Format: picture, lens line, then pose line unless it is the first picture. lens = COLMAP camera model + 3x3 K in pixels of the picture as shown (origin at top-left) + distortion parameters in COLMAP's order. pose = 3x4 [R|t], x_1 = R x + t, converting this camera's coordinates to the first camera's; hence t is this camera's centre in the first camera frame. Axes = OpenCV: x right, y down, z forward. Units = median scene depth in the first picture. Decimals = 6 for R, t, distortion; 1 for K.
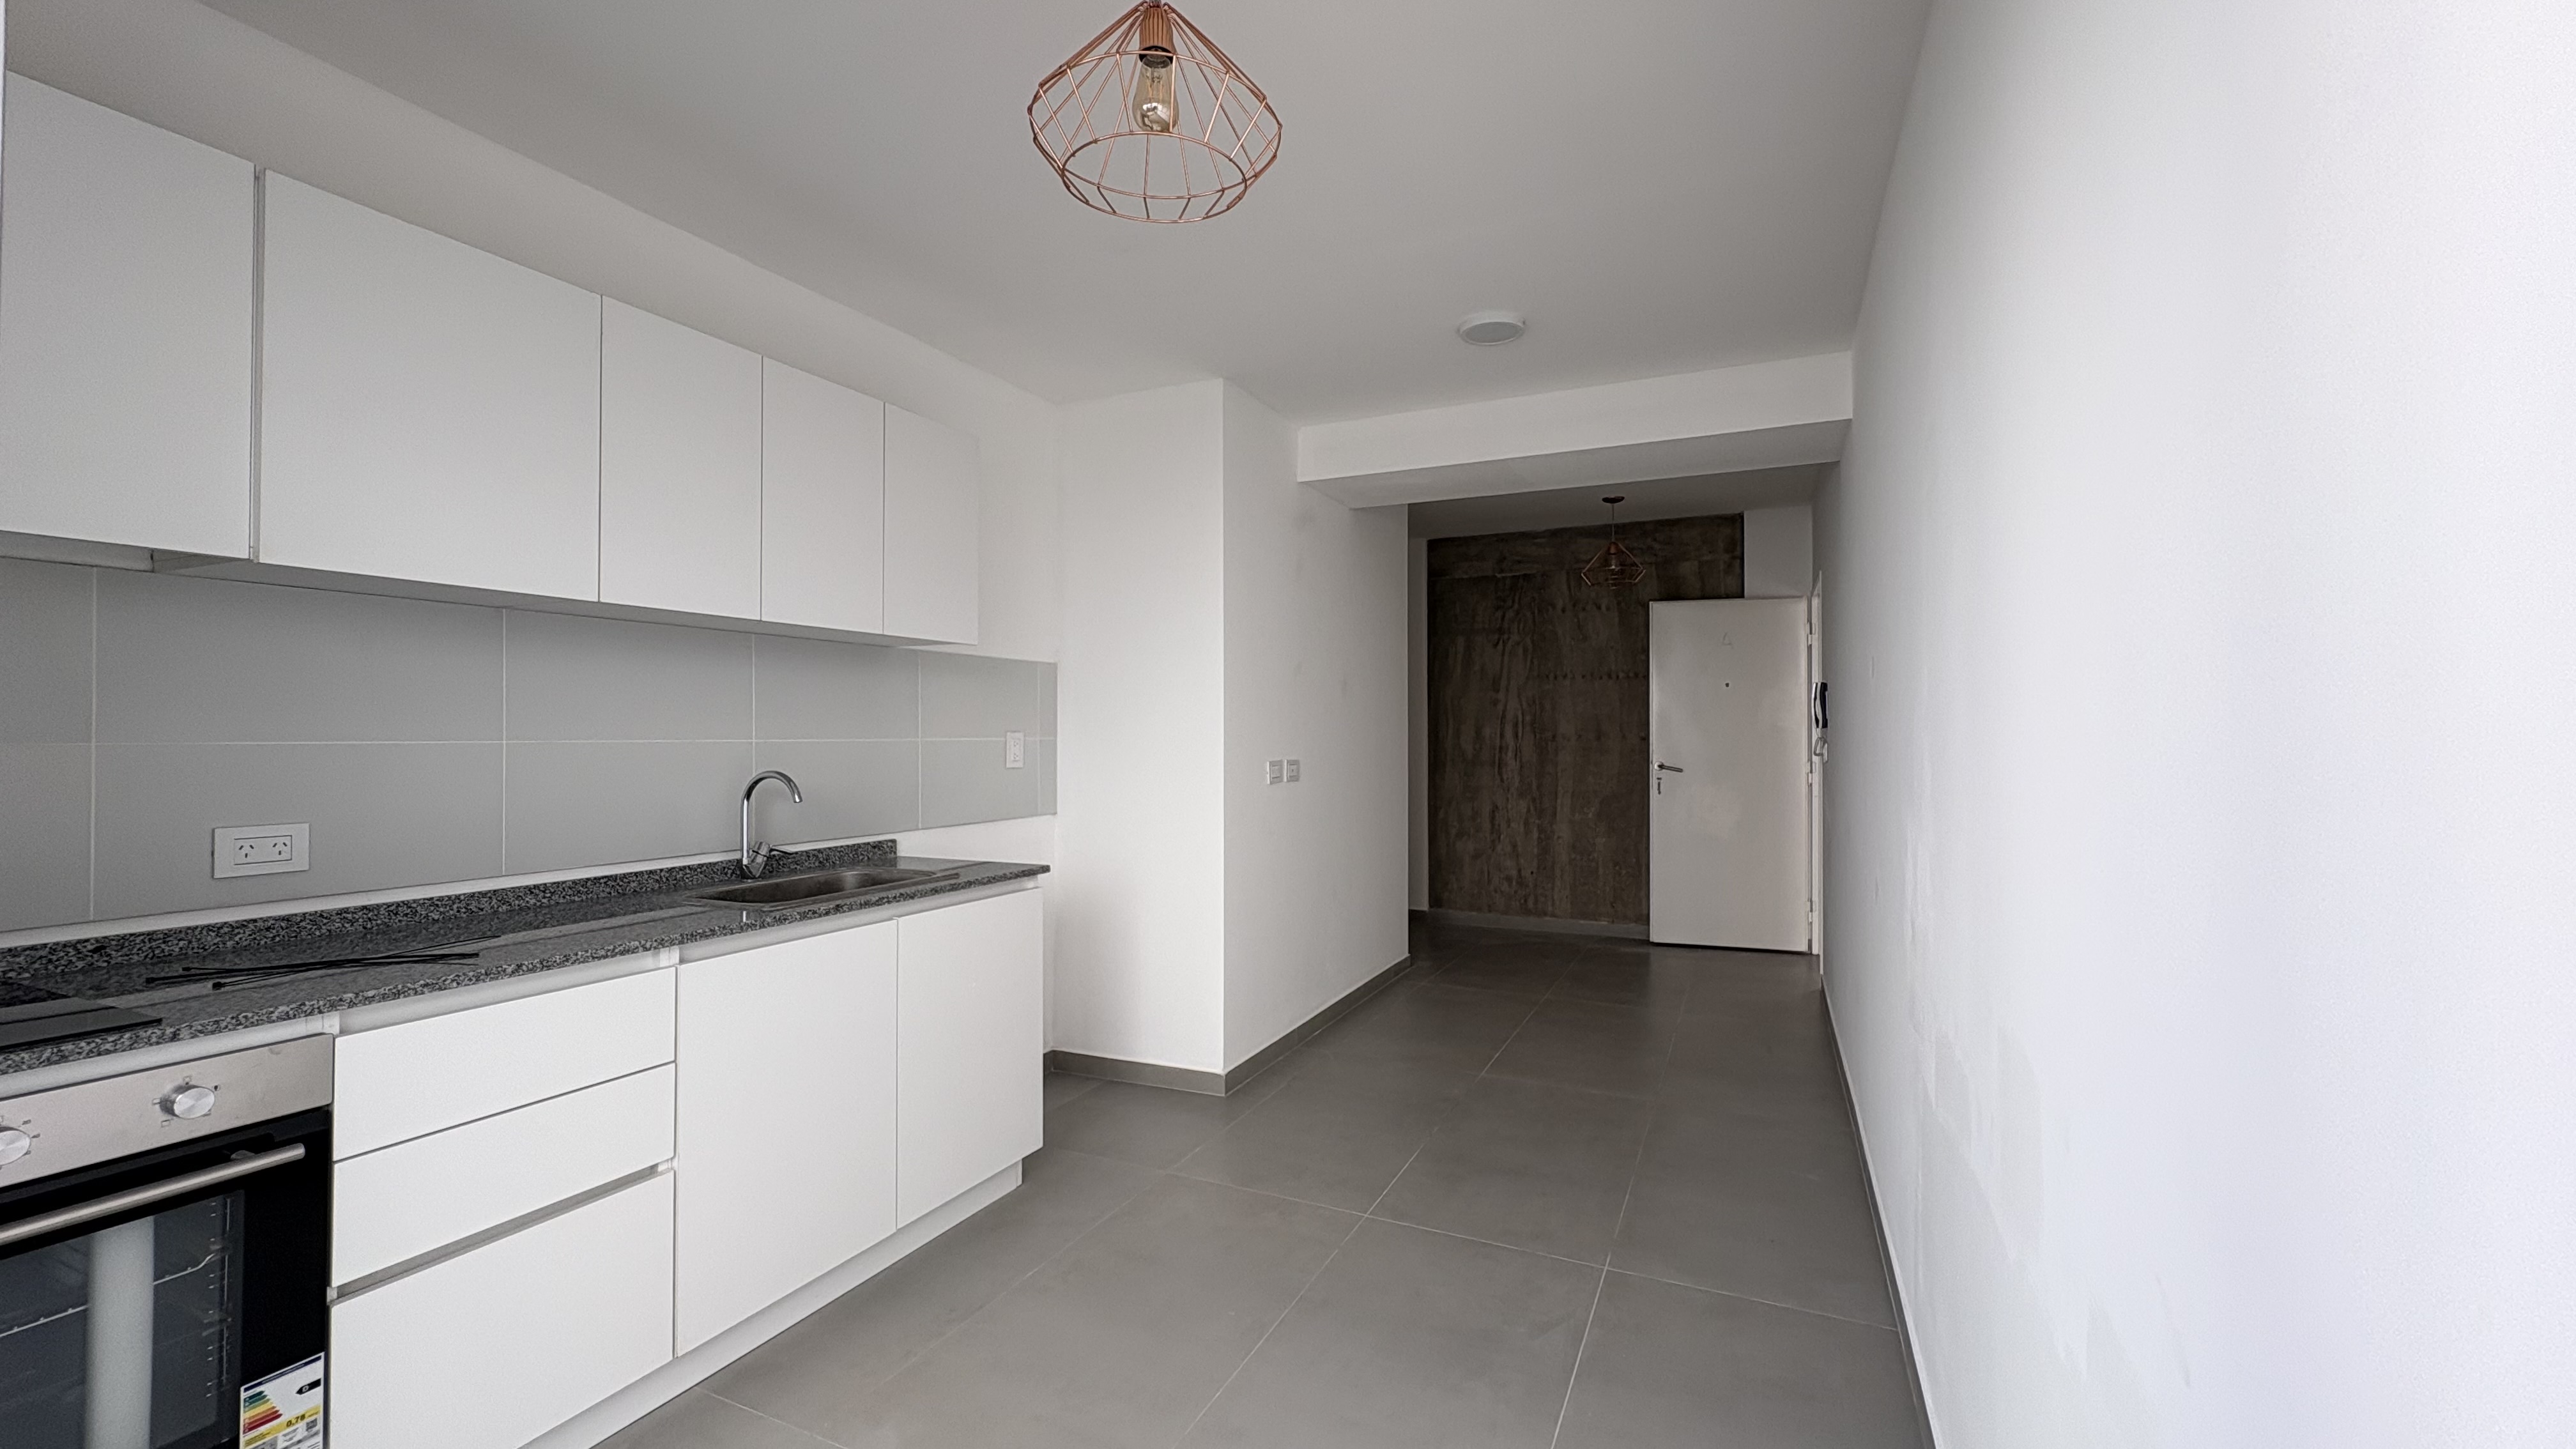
lens RADIAL K [[1025.1, 0, 1291.3], [0, 1025.1, 726.7], [0, 0, 1]] dist [-0.001012, 0.000946]
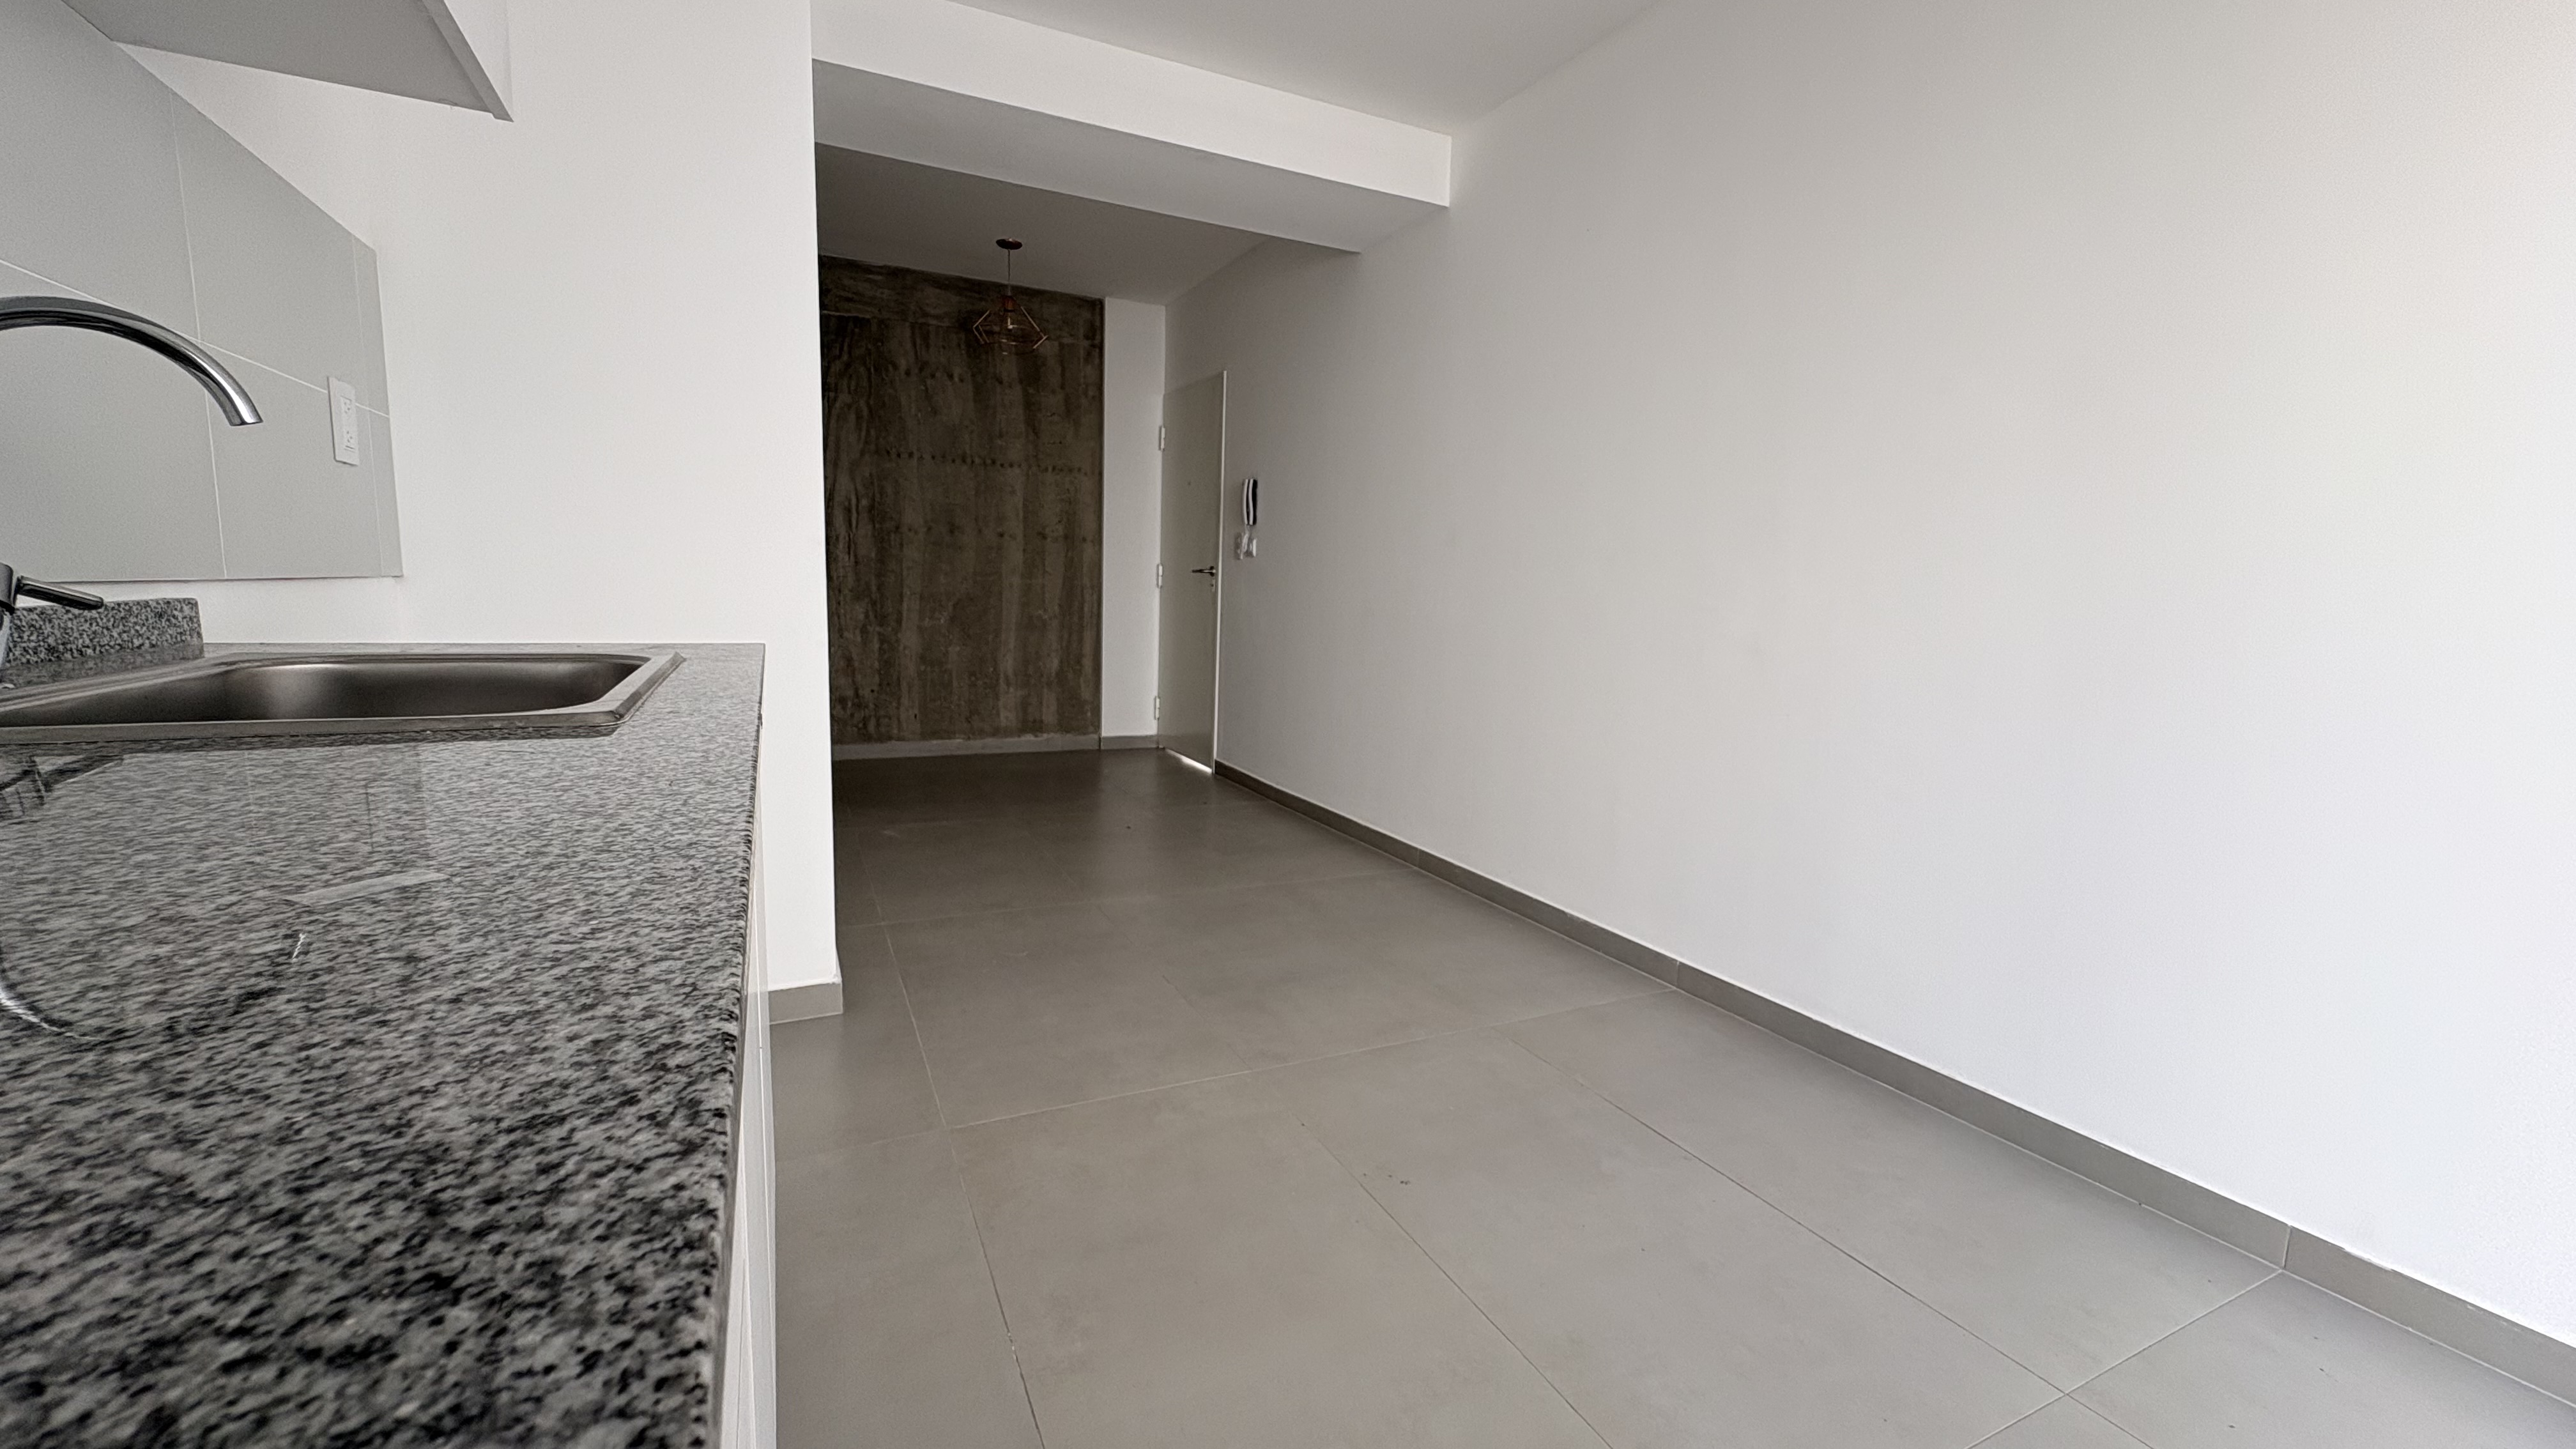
lens RADIAL K [[1025.1, 0, 1291.9], [0, 1025.1, 723.8], [0, 0, 1]] dist [-0.001012, 0.000946]
pose [[0.623046, -0.083829, 0.777680, -0.358766], [-0.036531, 0.990037, 0.135987, 0.074346], [-0.781332, -0.113136, 0.613776, 0.375045]]
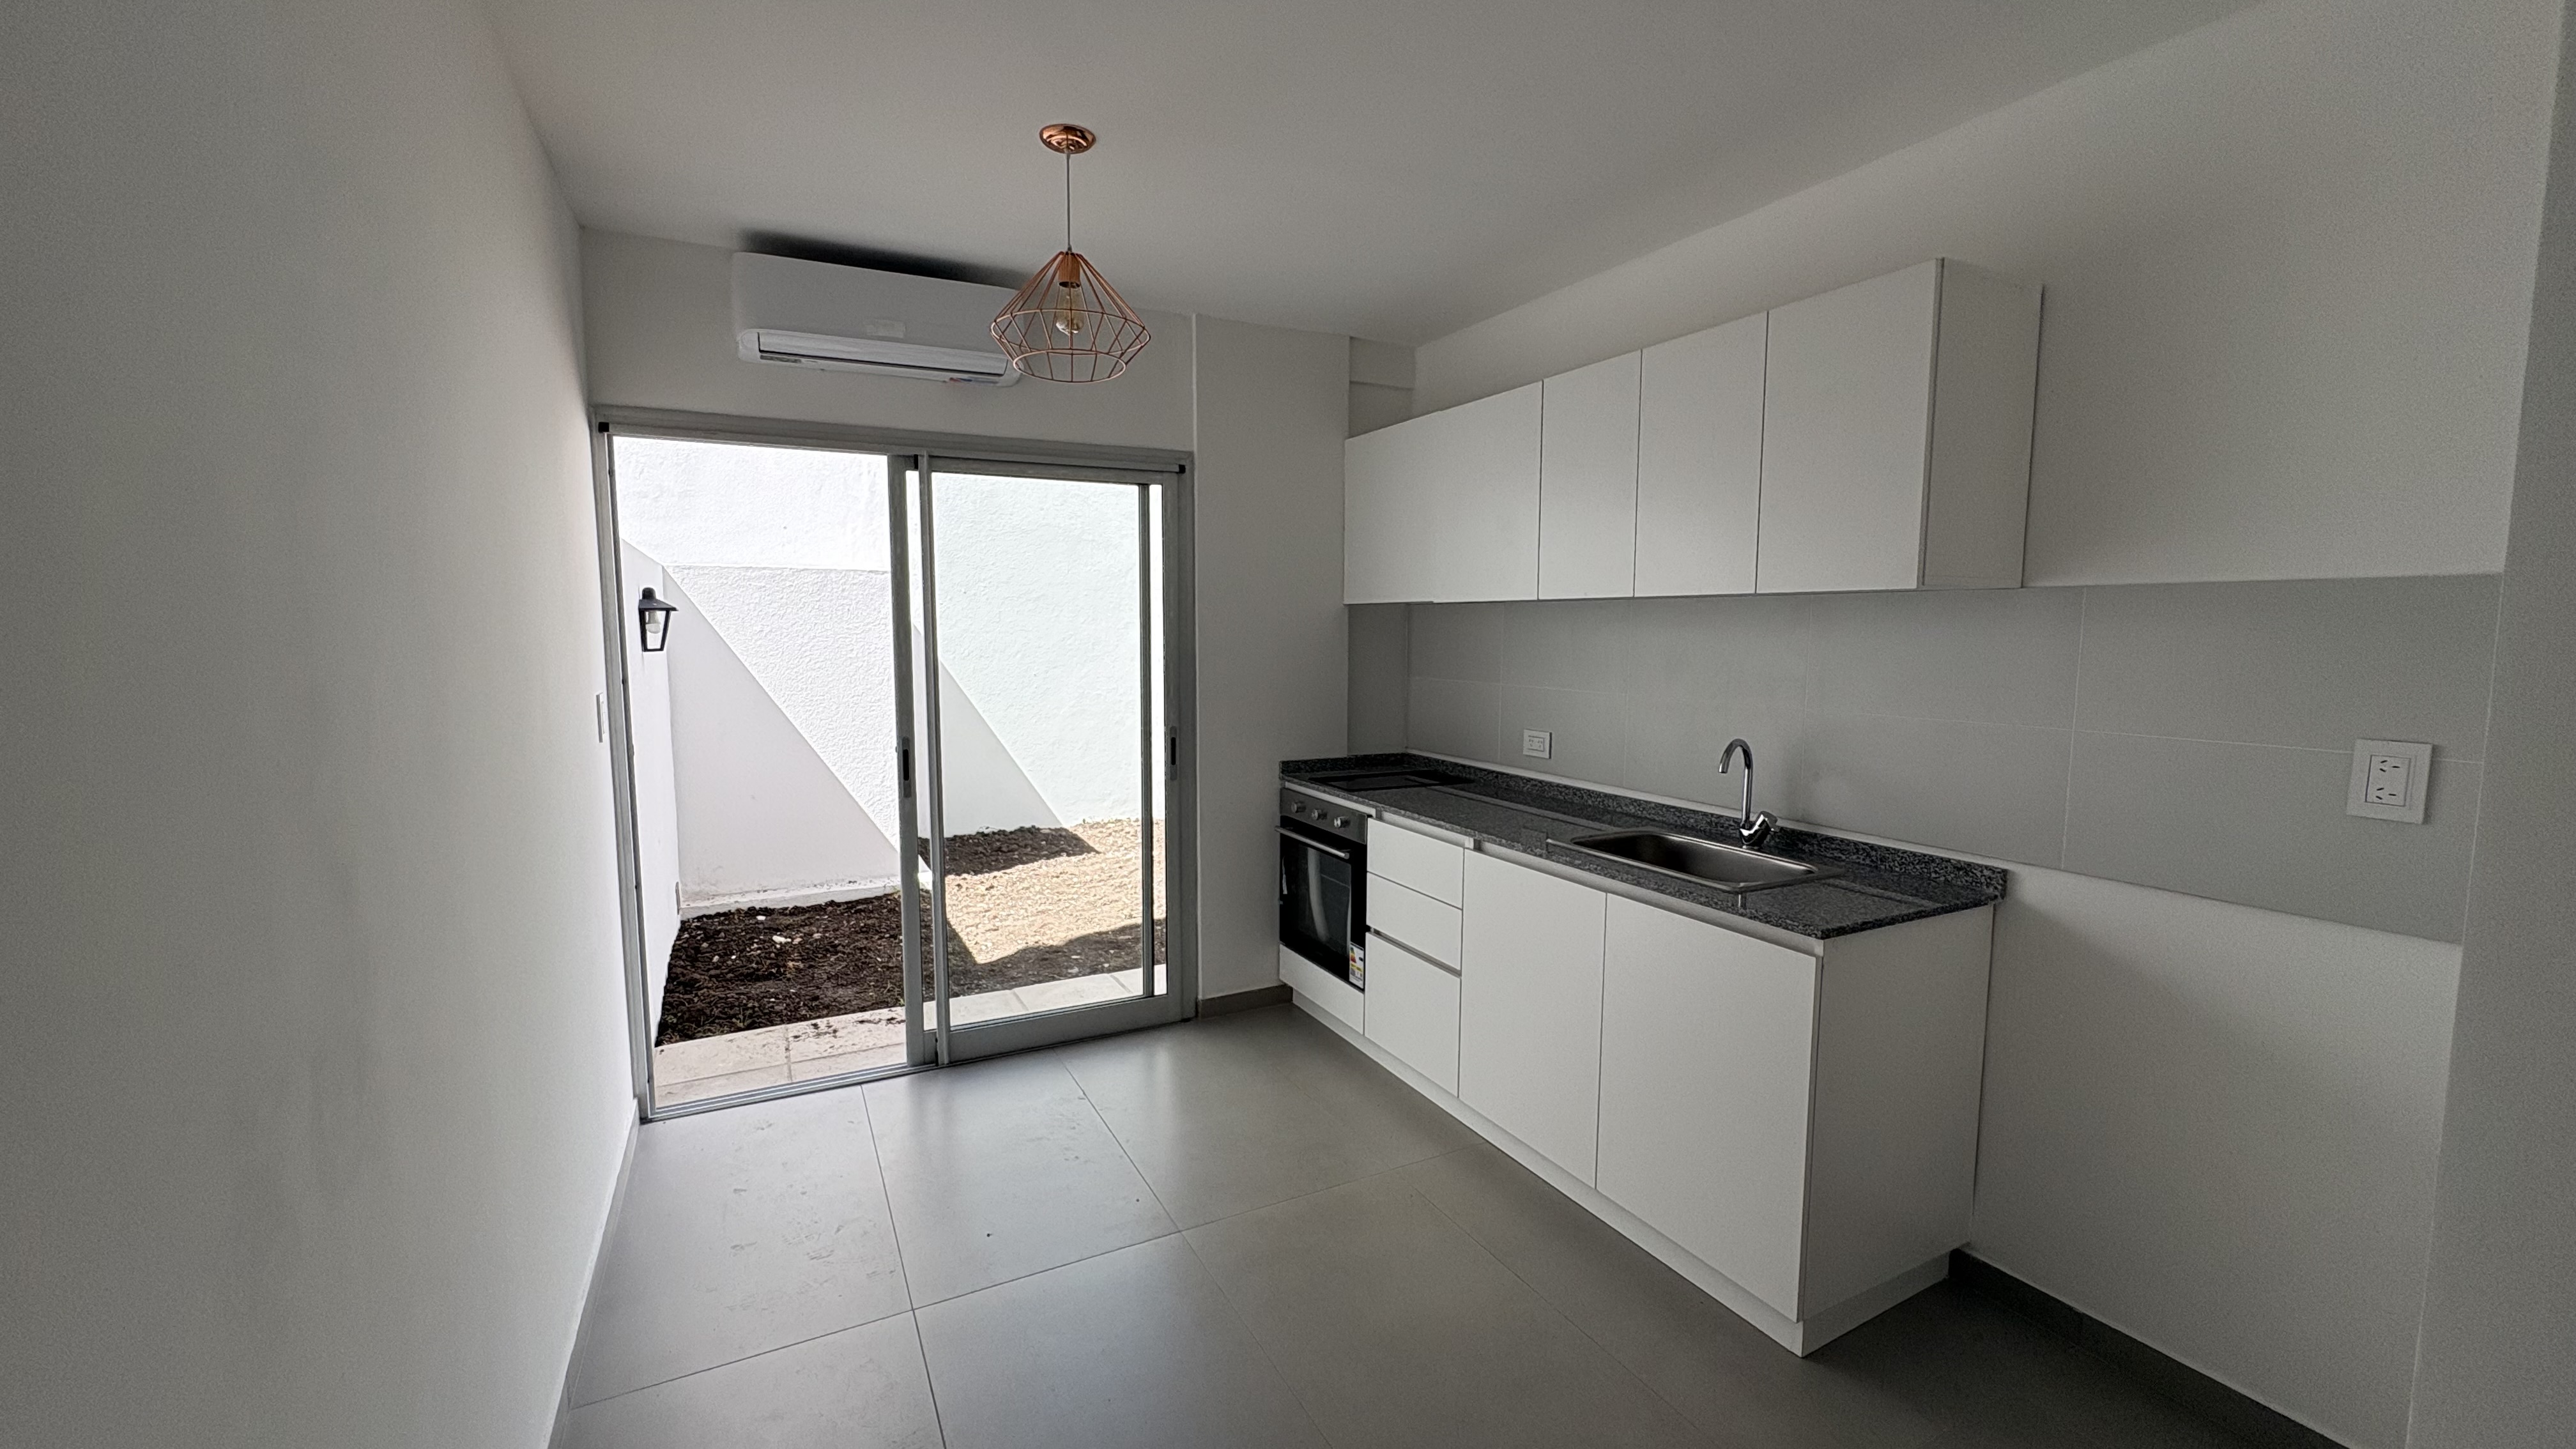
lens RADIAL K [[1025.1, 0, 1280.3], [0, 1025.1, 725.6], [0, 0, 1]] dist [-0.001012, 0.000946]
pose [[-0.612792, 0.074223, -0.786751, 0.371218], [0.001817, 0.995709, 0.092521, -0.042633], [0.790242, 0.055267, -0.610297, 0.858166]]
